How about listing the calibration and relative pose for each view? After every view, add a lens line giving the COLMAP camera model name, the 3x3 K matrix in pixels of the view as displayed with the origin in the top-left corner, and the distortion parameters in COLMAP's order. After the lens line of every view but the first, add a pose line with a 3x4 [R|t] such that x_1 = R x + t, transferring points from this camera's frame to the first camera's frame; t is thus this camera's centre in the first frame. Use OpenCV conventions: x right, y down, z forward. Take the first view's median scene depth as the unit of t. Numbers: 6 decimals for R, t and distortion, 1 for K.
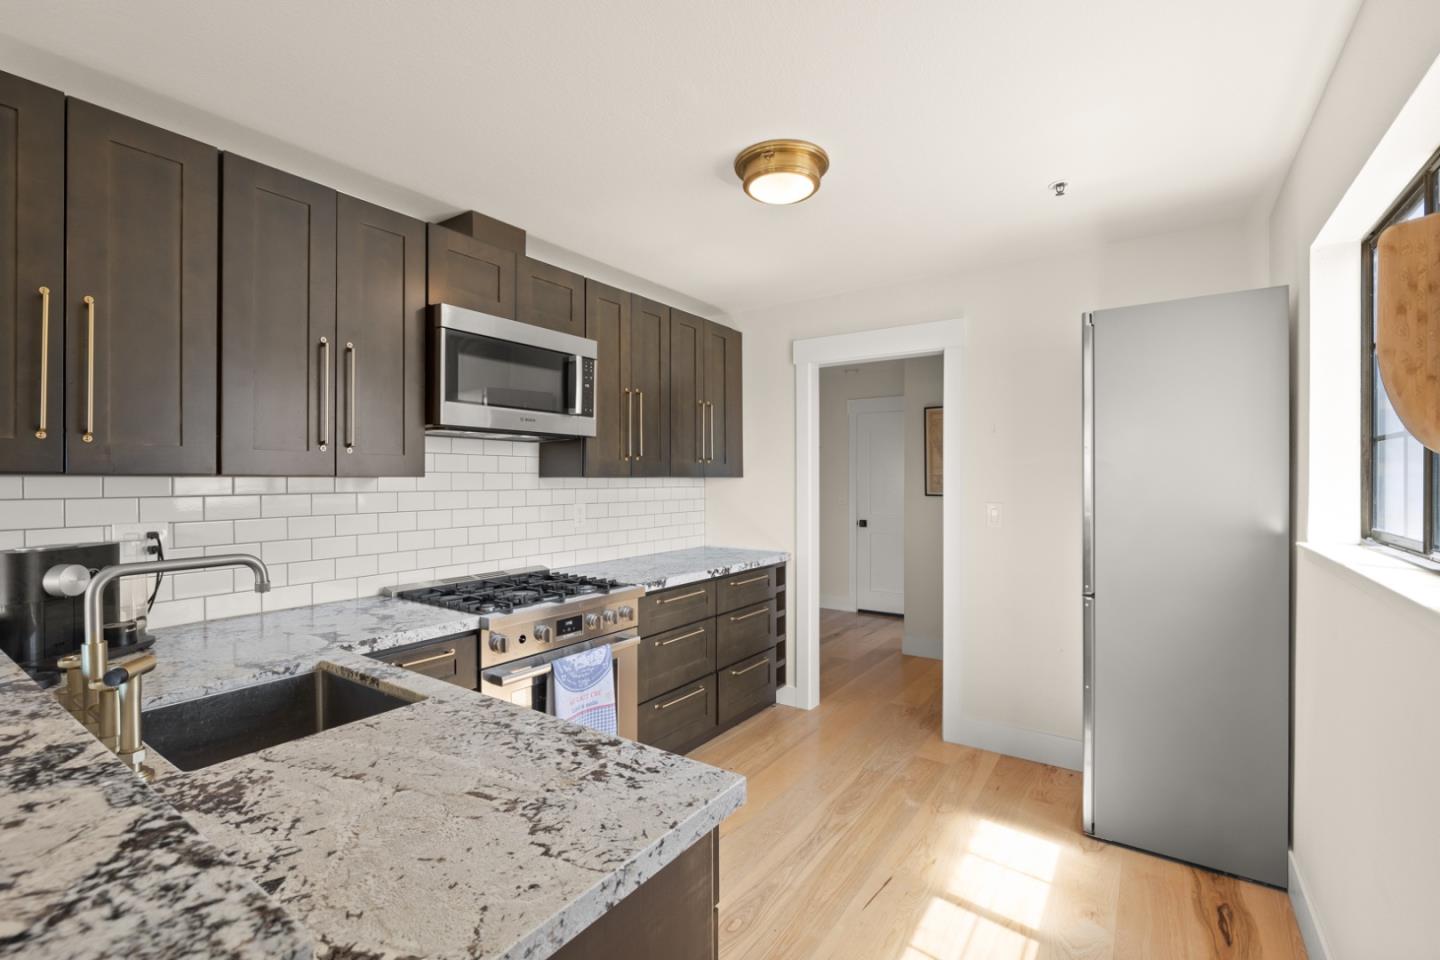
lens RADIAL K [[621.8, 0, 721.9], [0, 621.8, 481.1], [0, 0, 1]] dist [-0.003989, -0.000285]
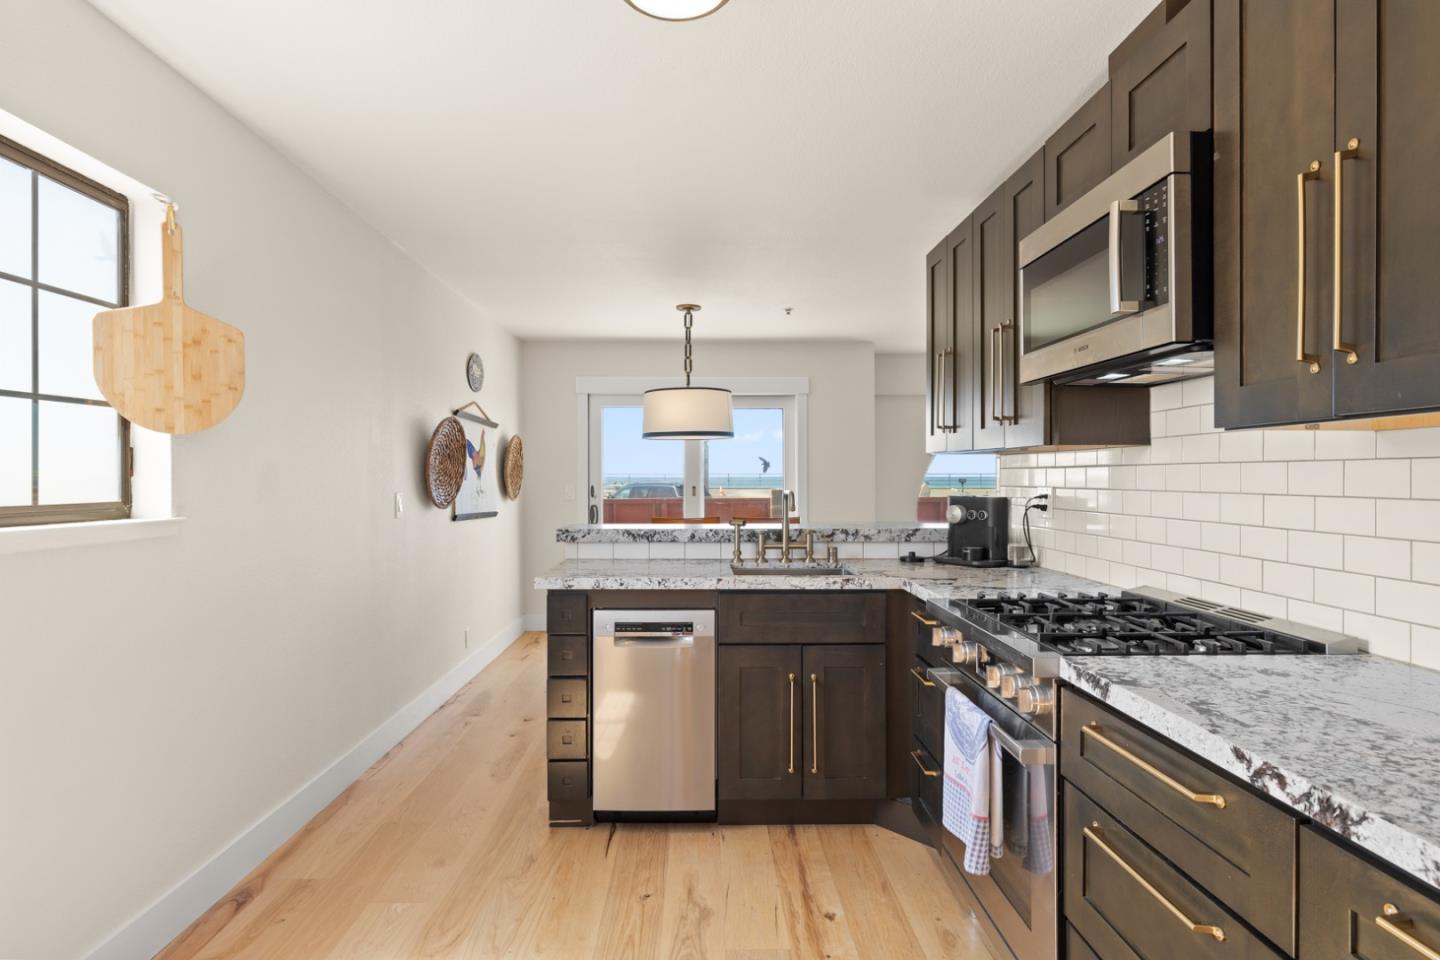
lens RADIAL K [[707.7, 0, 722.5], [0, 707.7, 480.3], [0, 0, 1]] dist [0.002423, 0.000173]
pose [[-0.798929, 0.003411, -0.601415, 0.373379], [0.002563, 0.999994, 0.002268, 0.027673], [0.601420, 0.000271, -0.798933, 1.204367]]
